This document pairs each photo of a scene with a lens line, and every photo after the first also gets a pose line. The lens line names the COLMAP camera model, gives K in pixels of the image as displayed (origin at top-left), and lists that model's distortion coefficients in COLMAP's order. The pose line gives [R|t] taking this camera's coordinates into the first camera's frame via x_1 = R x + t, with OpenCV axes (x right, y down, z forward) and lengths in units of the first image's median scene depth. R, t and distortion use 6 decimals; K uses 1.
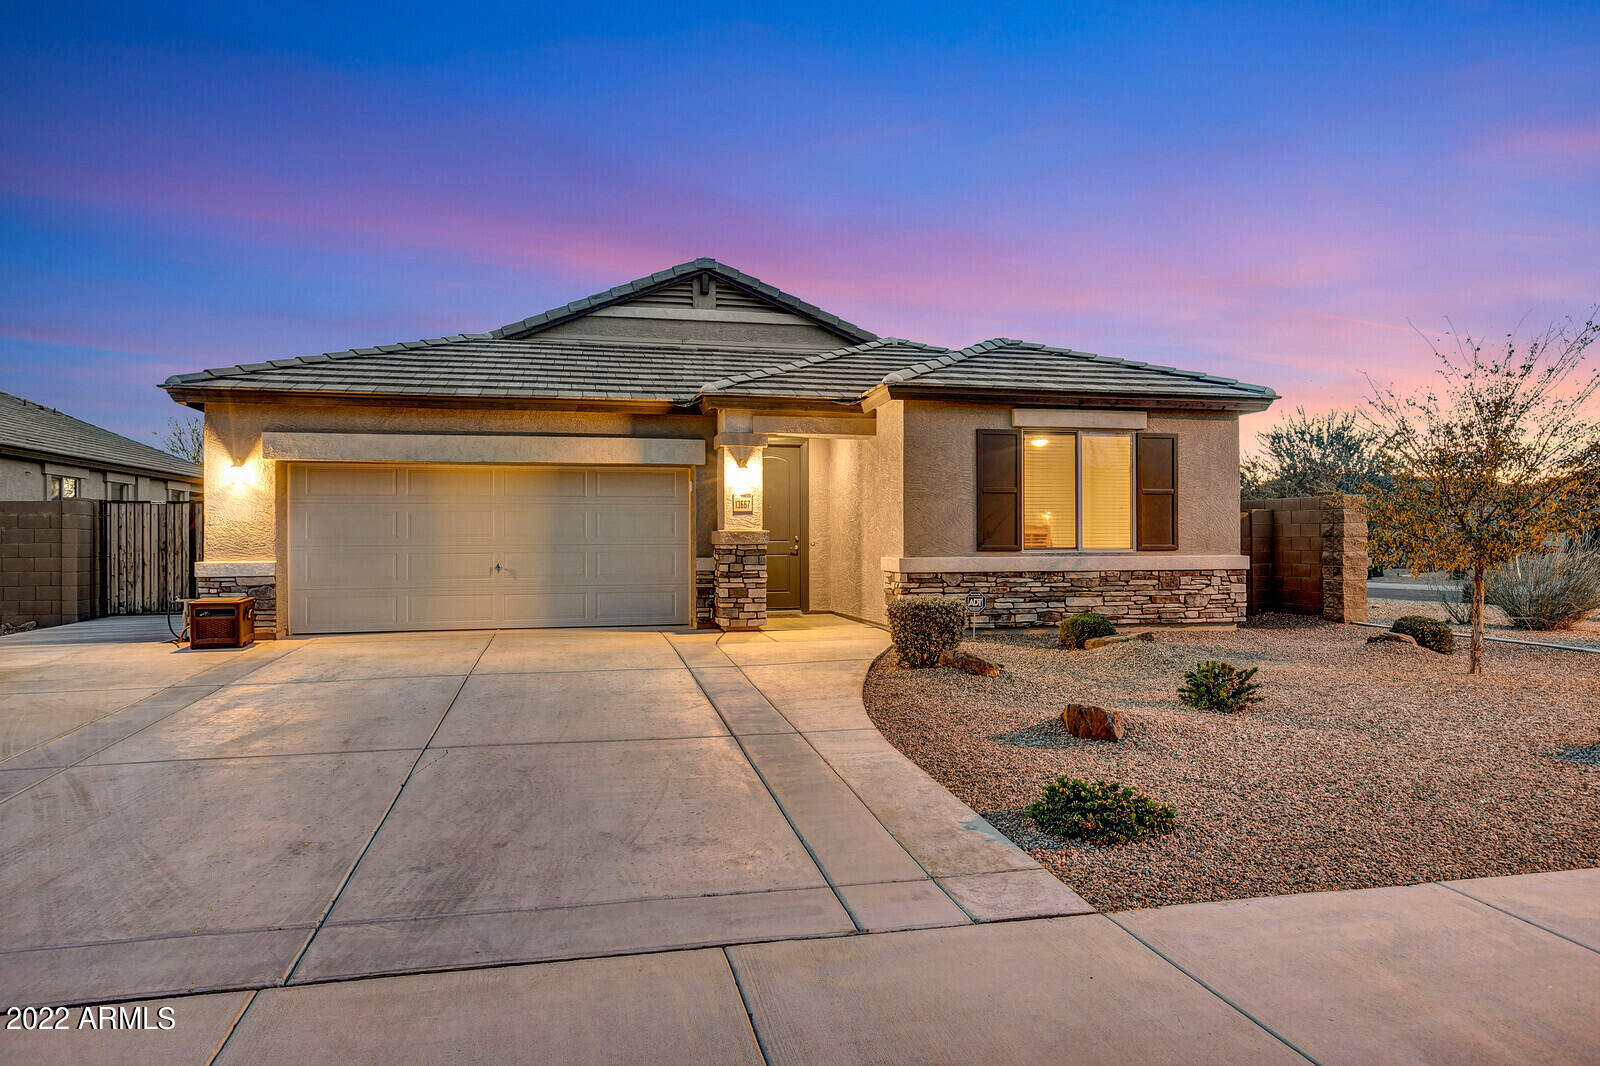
lens RADIAL K [[955.7, 0, 800.0], [0, 955.7, 533.0], [0, 0, 1]] dist [0.006240, 0.001327]
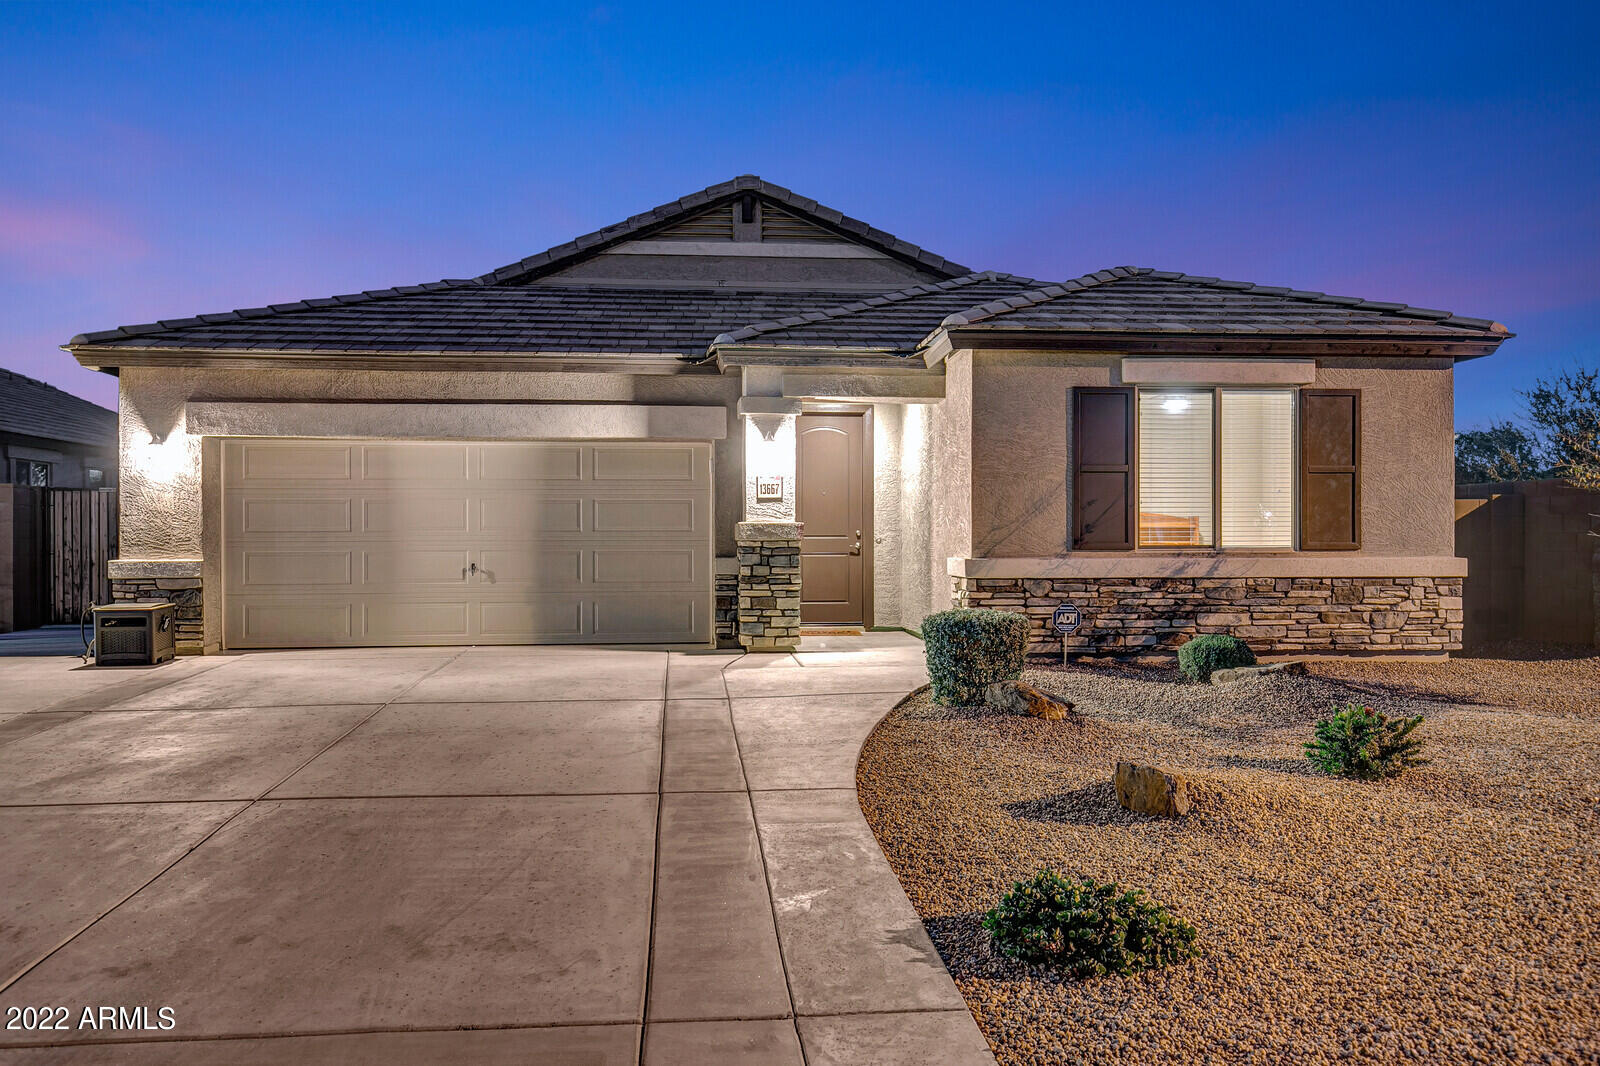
lens RADIAL K [[1183.8, 0, 800.0], [0, 1183.8, 533.0], [0, 0, 1]] dist [0.029243, -0.006579]
pose [[0.992212, 0.001369, -0.124550, 0.087076], [-0.001037, 0.999996, 0.002731, 0.003254], [0.124553, -0.002581, 0.992210, 0.052302]]
